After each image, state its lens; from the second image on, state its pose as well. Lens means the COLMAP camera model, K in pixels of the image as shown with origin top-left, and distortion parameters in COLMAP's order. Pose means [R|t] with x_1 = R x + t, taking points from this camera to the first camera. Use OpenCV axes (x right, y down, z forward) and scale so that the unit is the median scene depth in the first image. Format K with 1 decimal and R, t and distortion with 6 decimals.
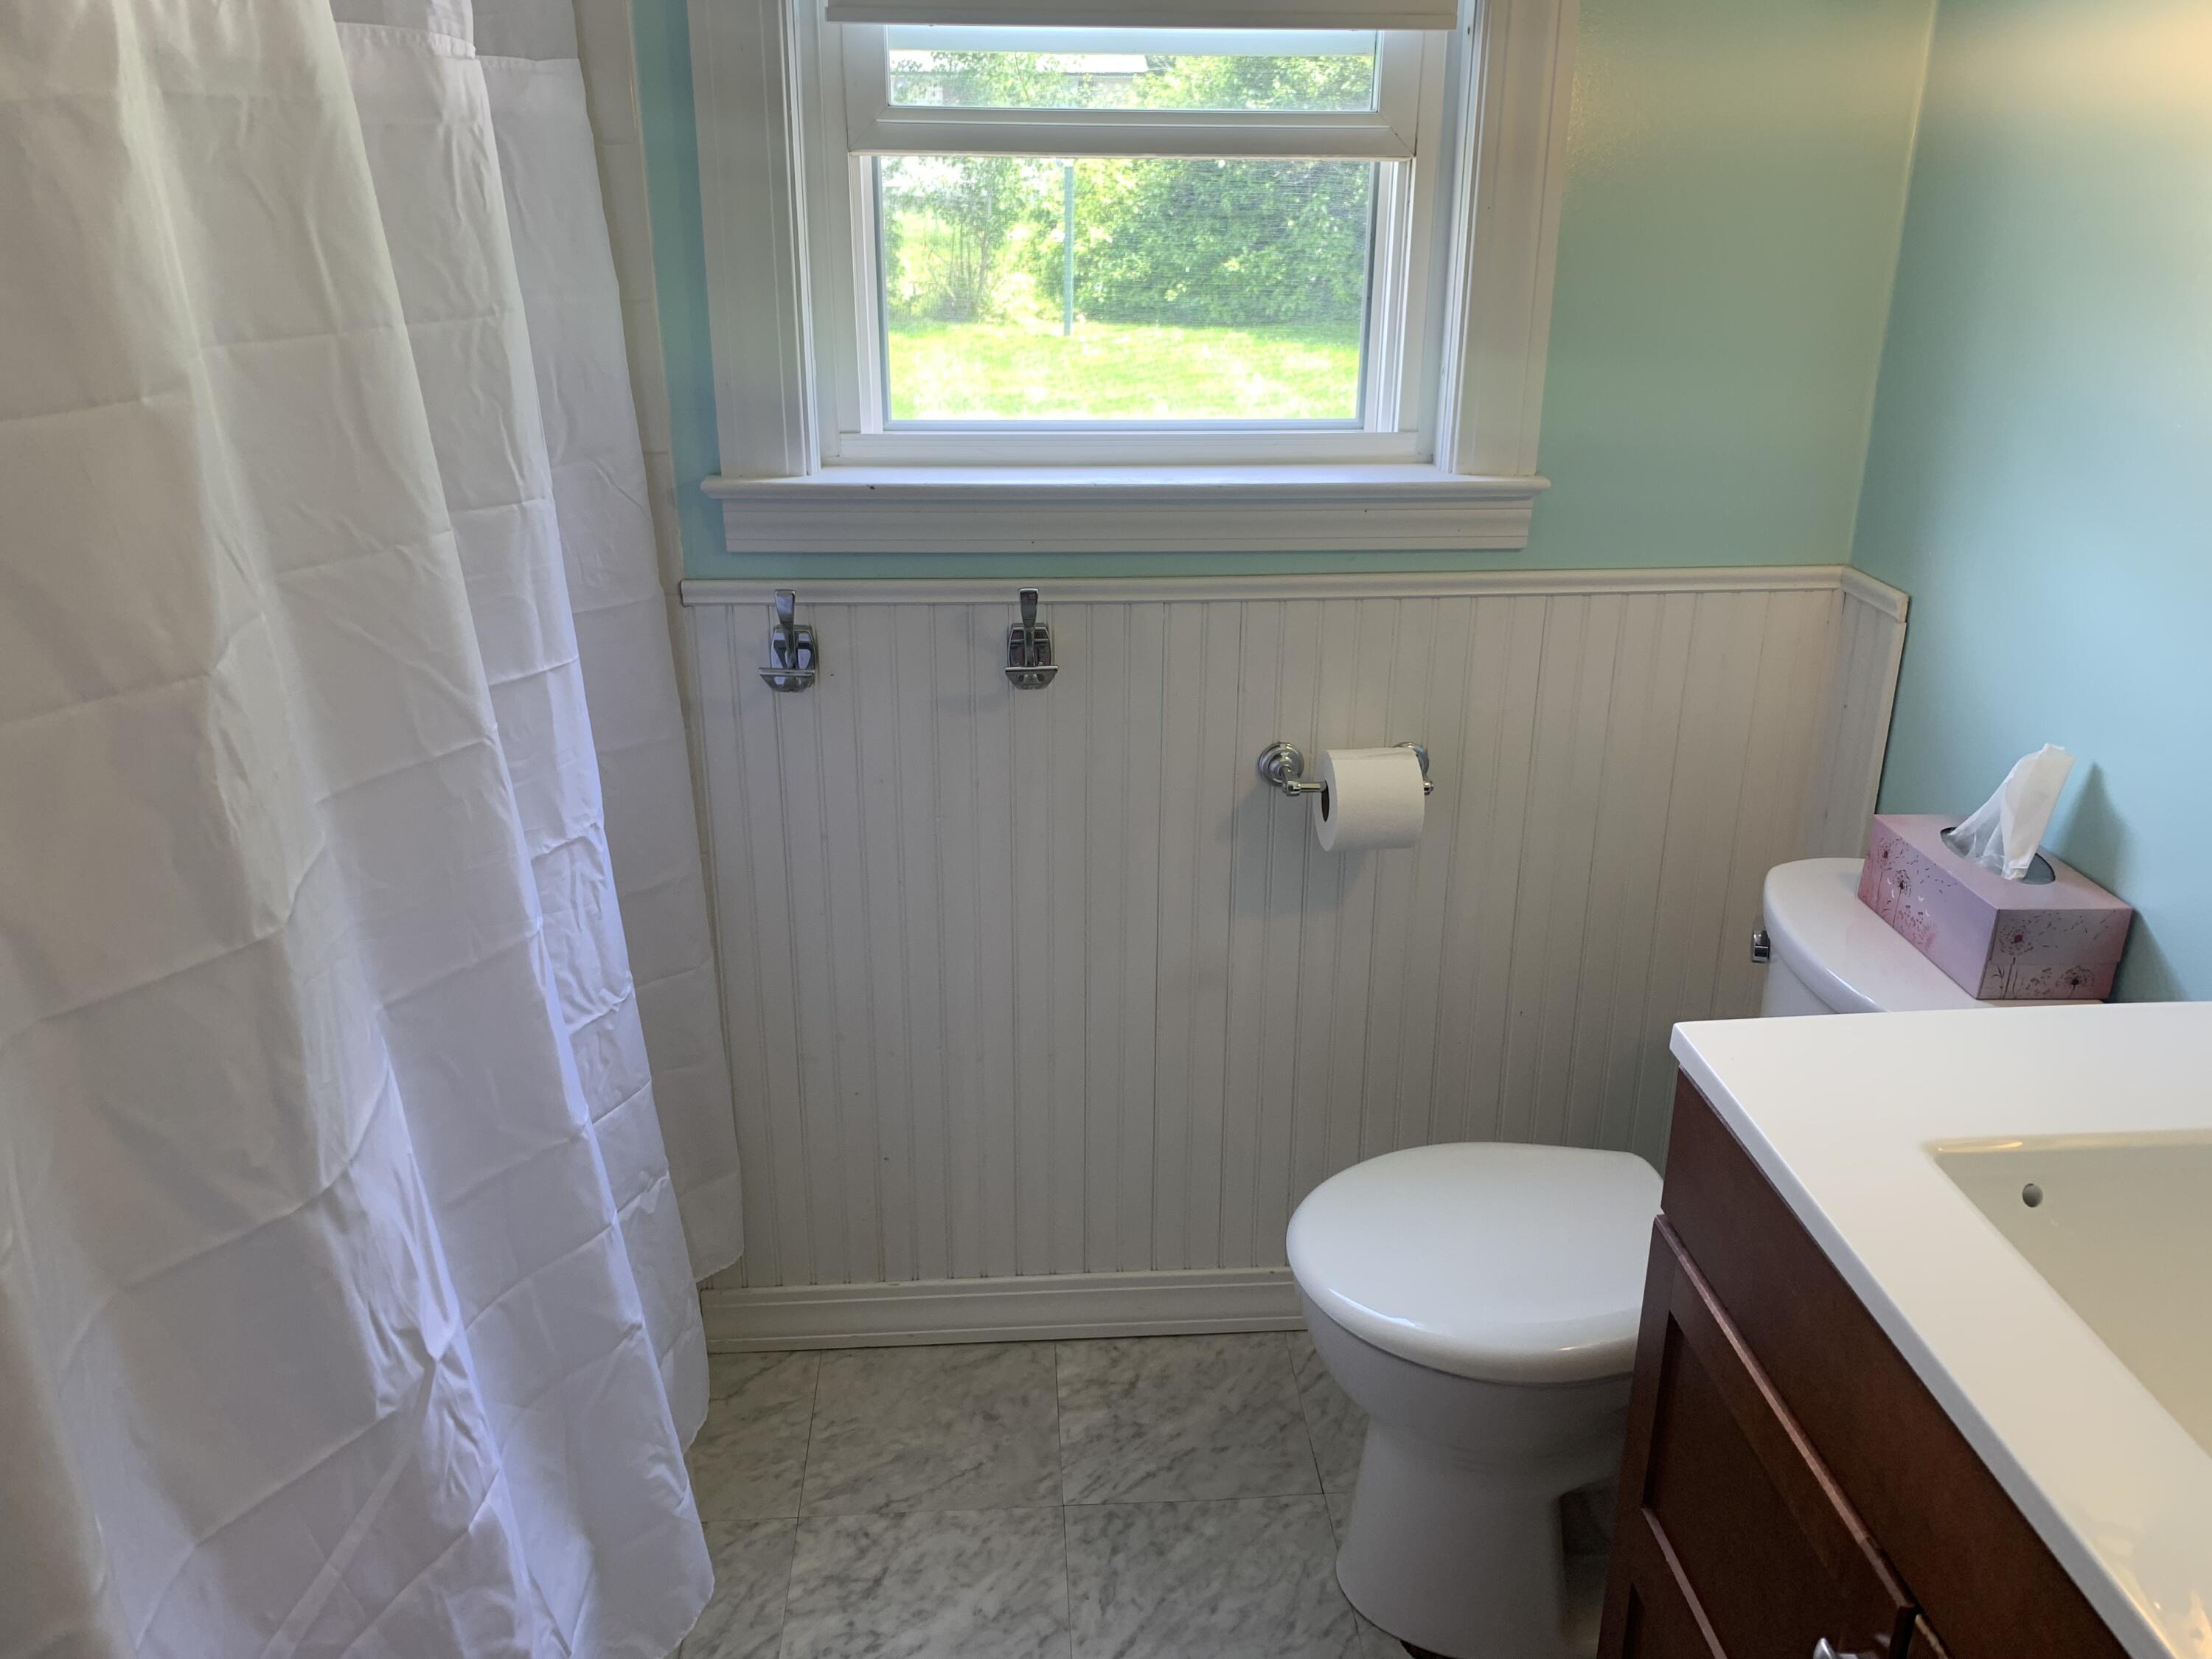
lens RADIAL K [[1725.4, 0, 1111.8], [0, 1725.4, 790.5], [0, 0, 1]] dist [0.050774, -0.057324]
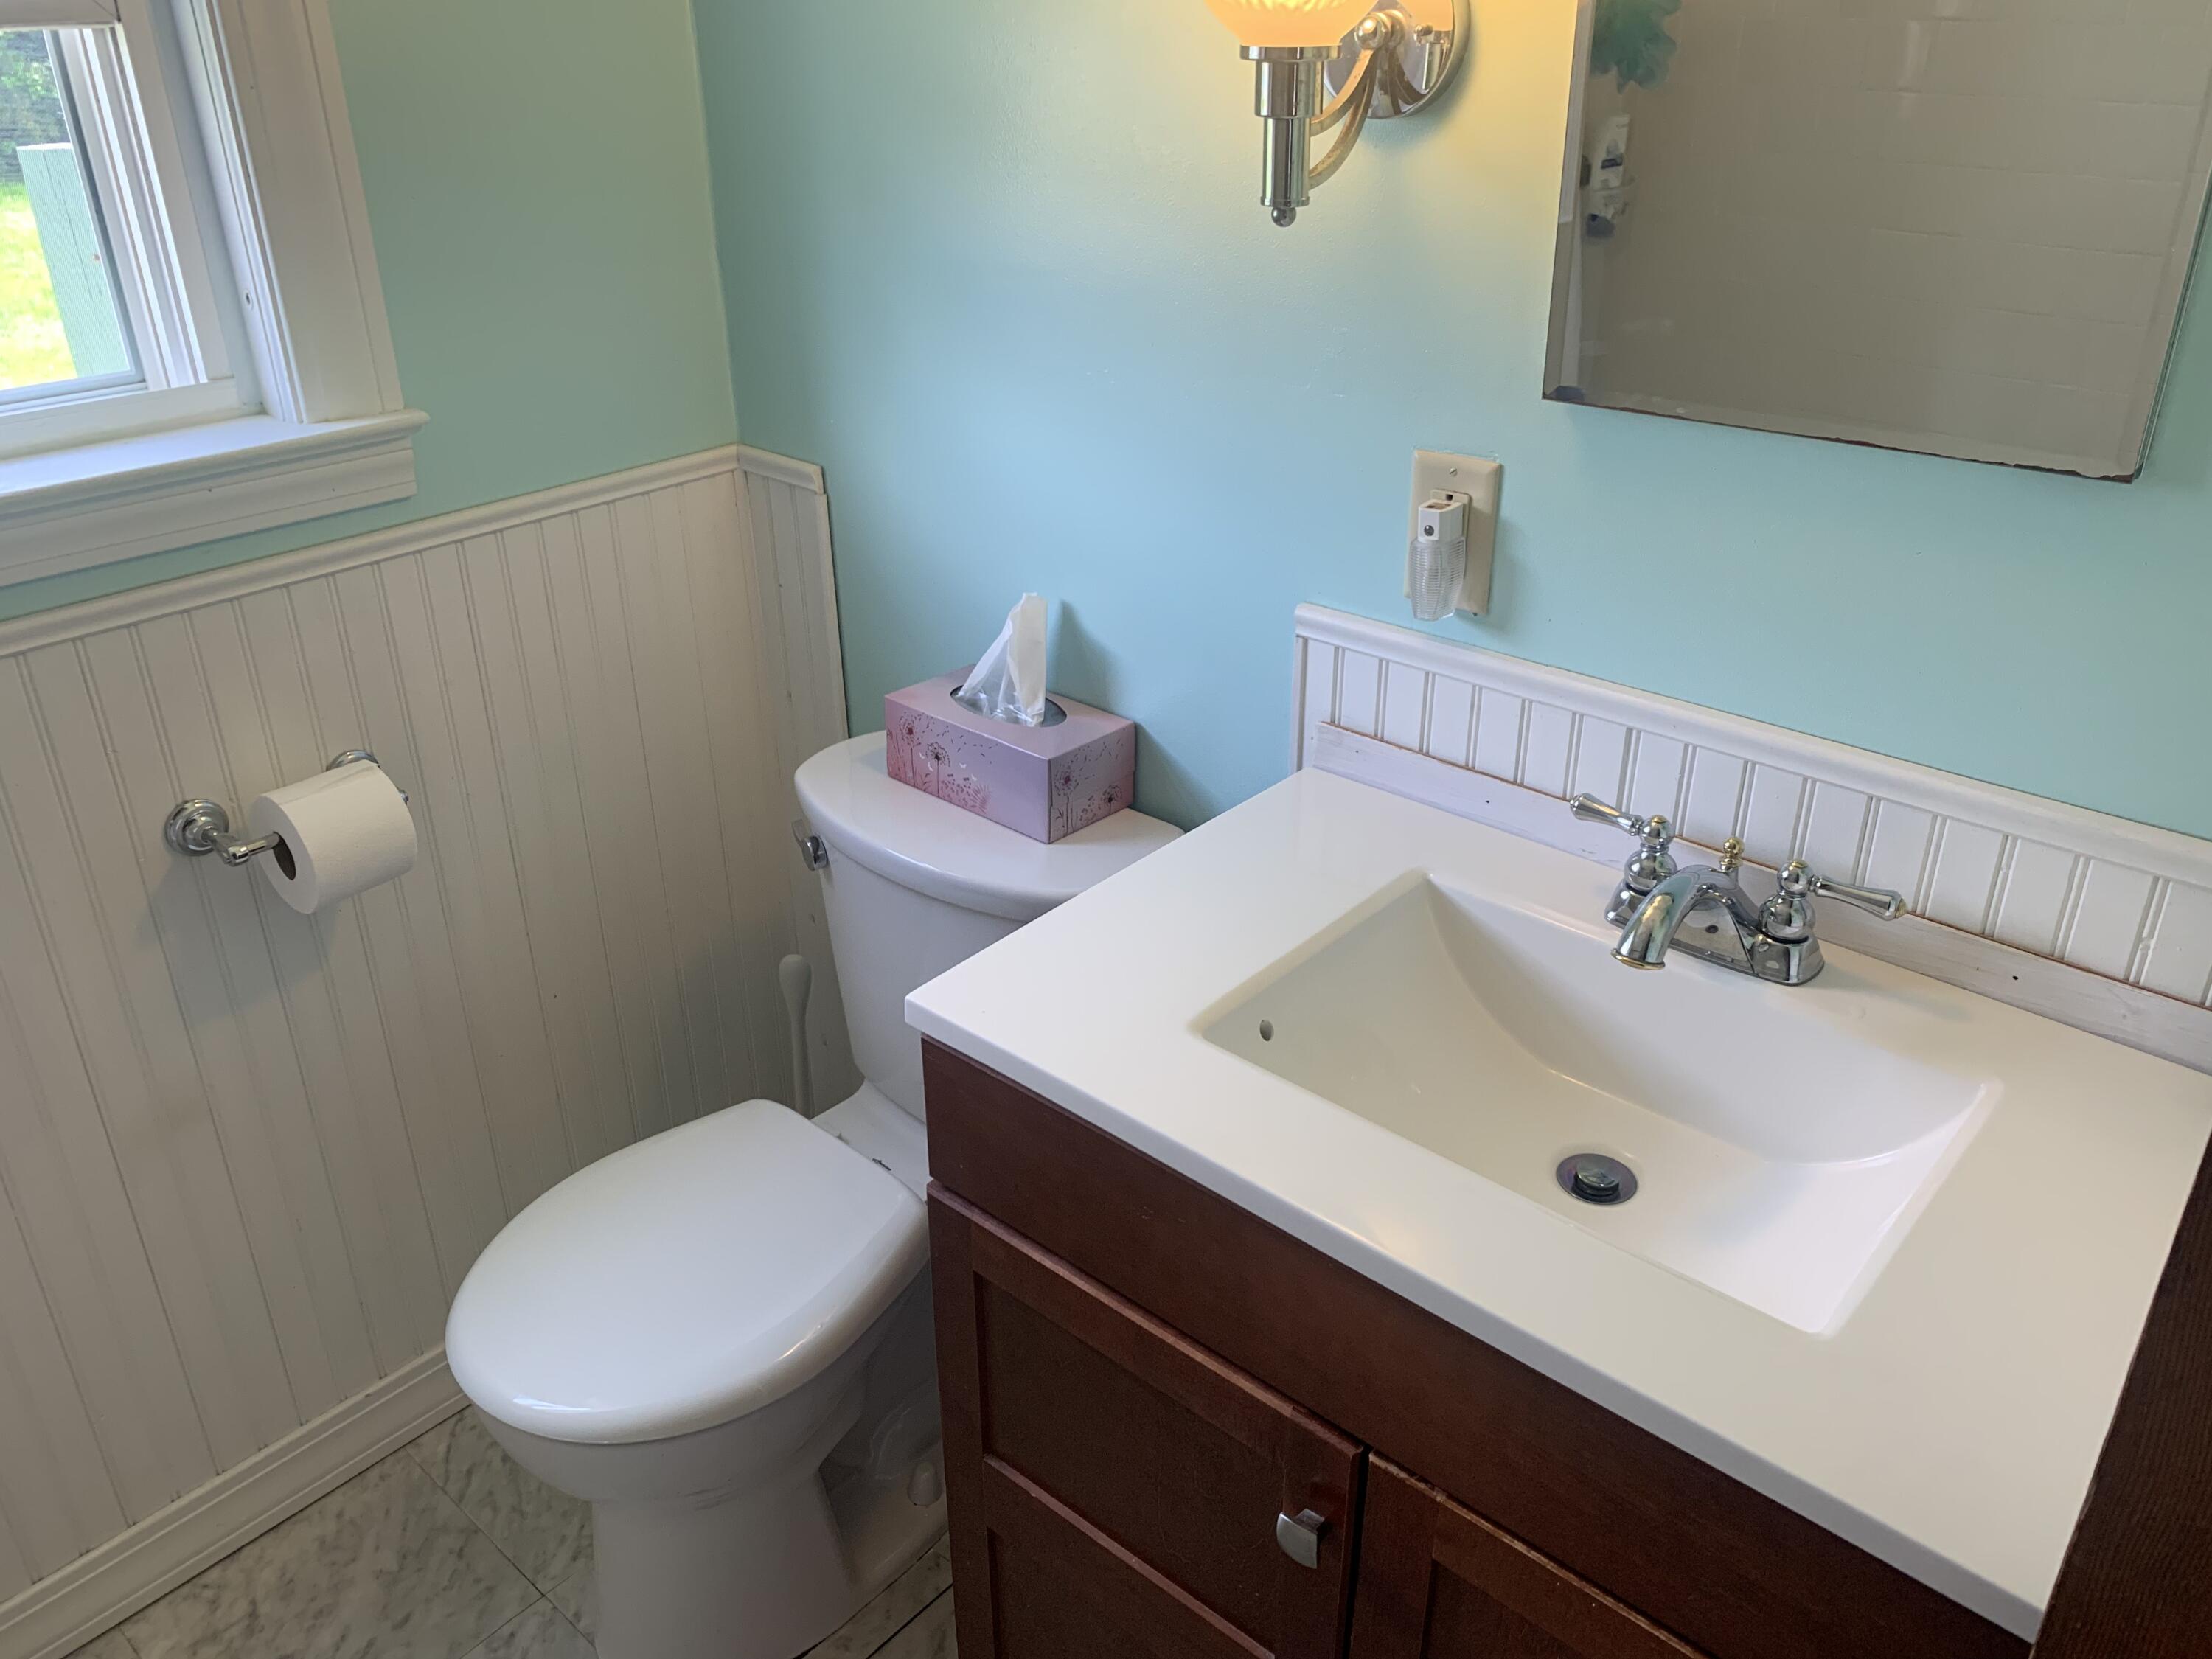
lens RADIAL K [[1725.4, 0, 1111.8], [0, 1725.4, 790.5], [0, 0, 1]] dist [0.050774, -0.057324]
pose [[0.711148, -0.318666, 0.626675, -0.113508], [0.250571, 0.947723, 0.197573, -0.098966], [-0.656874, 0.016523, 0.753819, 0.160139]]
